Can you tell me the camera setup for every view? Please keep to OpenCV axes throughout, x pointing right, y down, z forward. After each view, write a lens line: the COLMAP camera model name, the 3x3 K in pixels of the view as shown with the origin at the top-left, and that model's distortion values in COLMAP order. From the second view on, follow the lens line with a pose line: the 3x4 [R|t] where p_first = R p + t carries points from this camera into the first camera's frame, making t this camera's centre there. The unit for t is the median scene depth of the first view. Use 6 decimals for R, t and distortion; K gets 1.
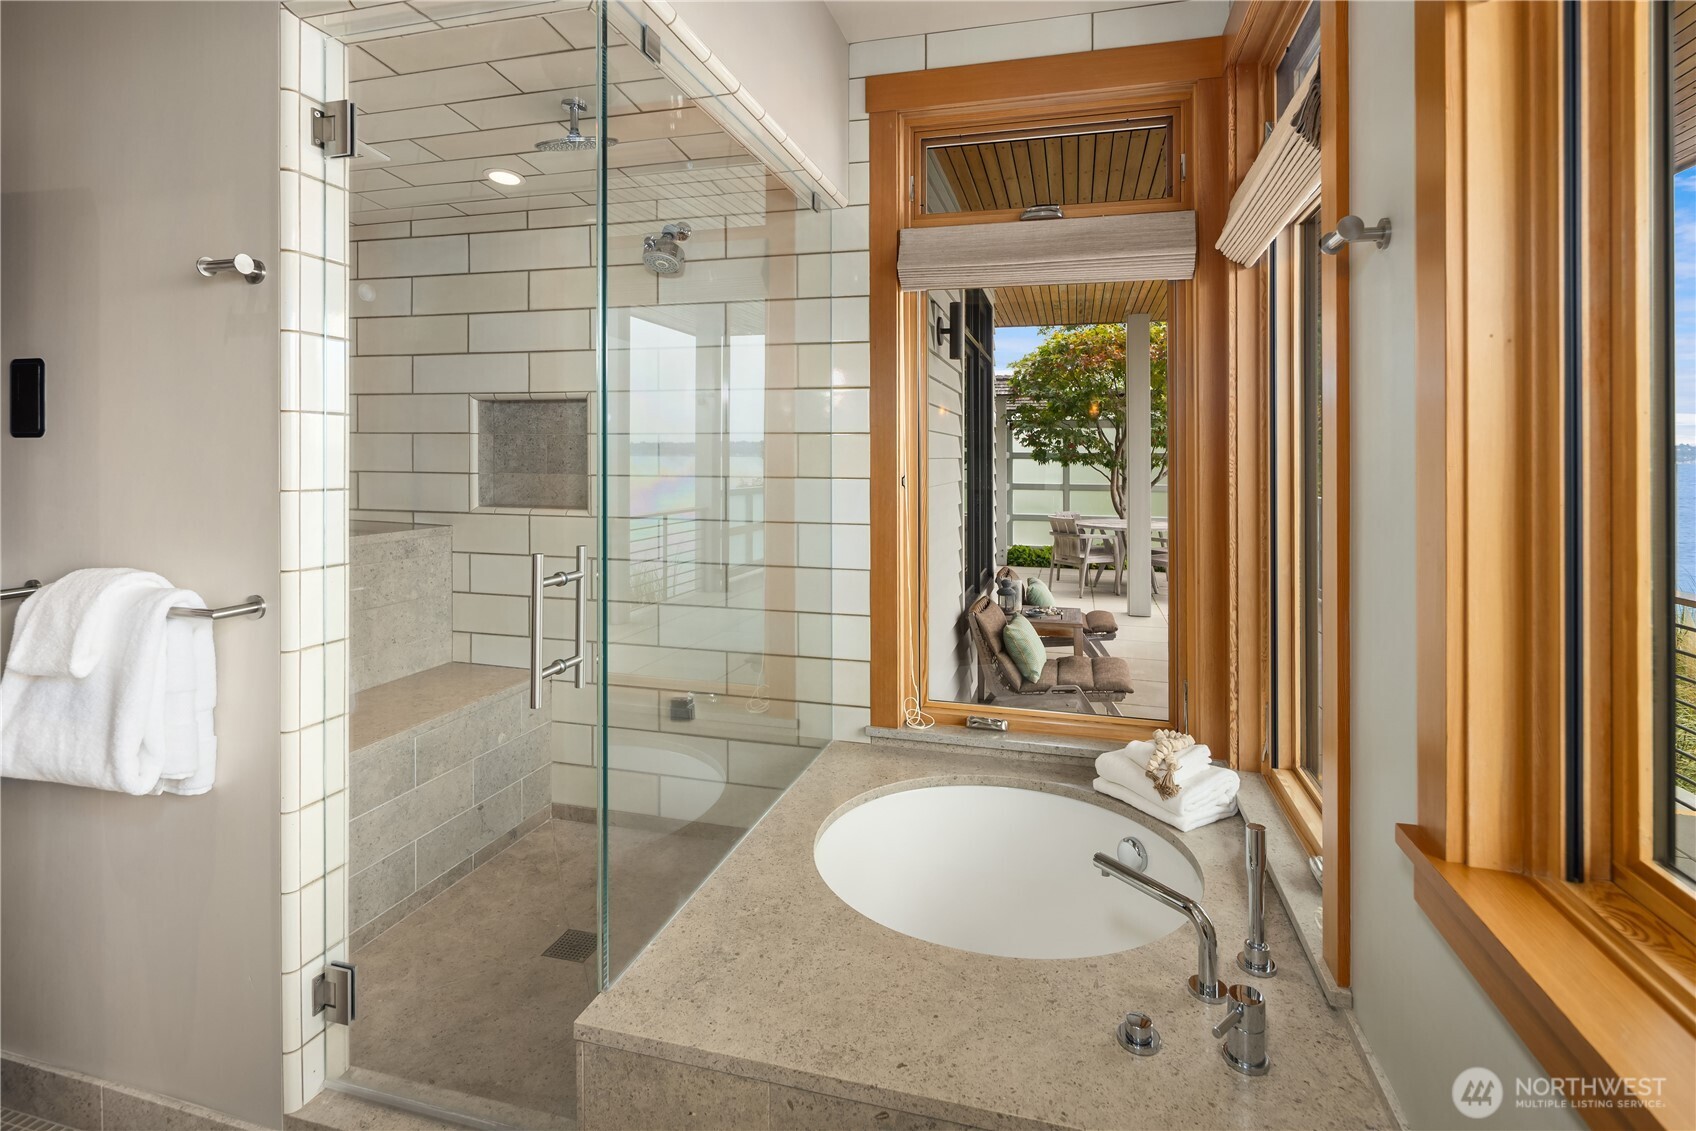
lens RADIAL K [[818.3, 0, 848.0], [0, 818.3, 565.5], [0, 0, 1]] dist [0.000106, 0.000083]
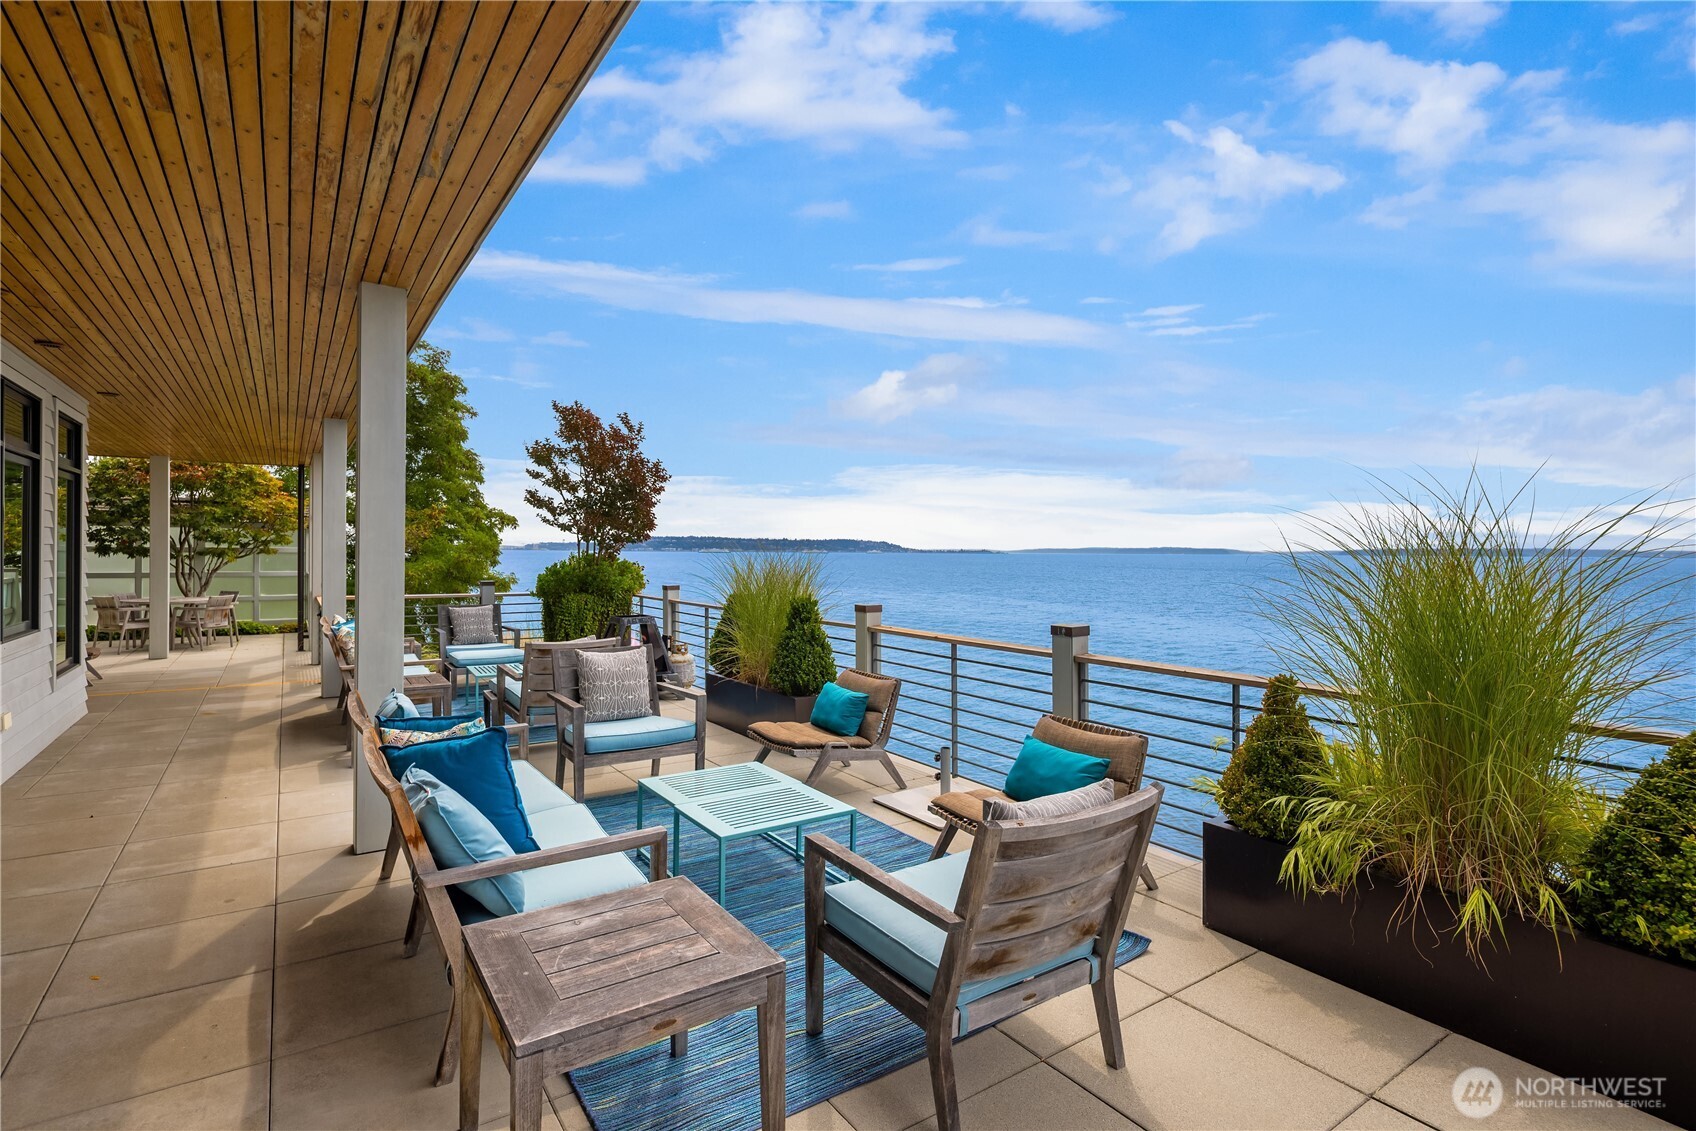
lens RADIAL K [[818.3, 0, 848.0], [0, 818.3, 565.5], [0, 0, 1]] dist [0.000106, 0.000083]
pose [[0.644545, -0.011137, 0.764485, 0.022048], [0.096444, 0.993091, -0.066845, 0.077639], [-0.758459, 0.116815, 0.641166, -0.619154]]
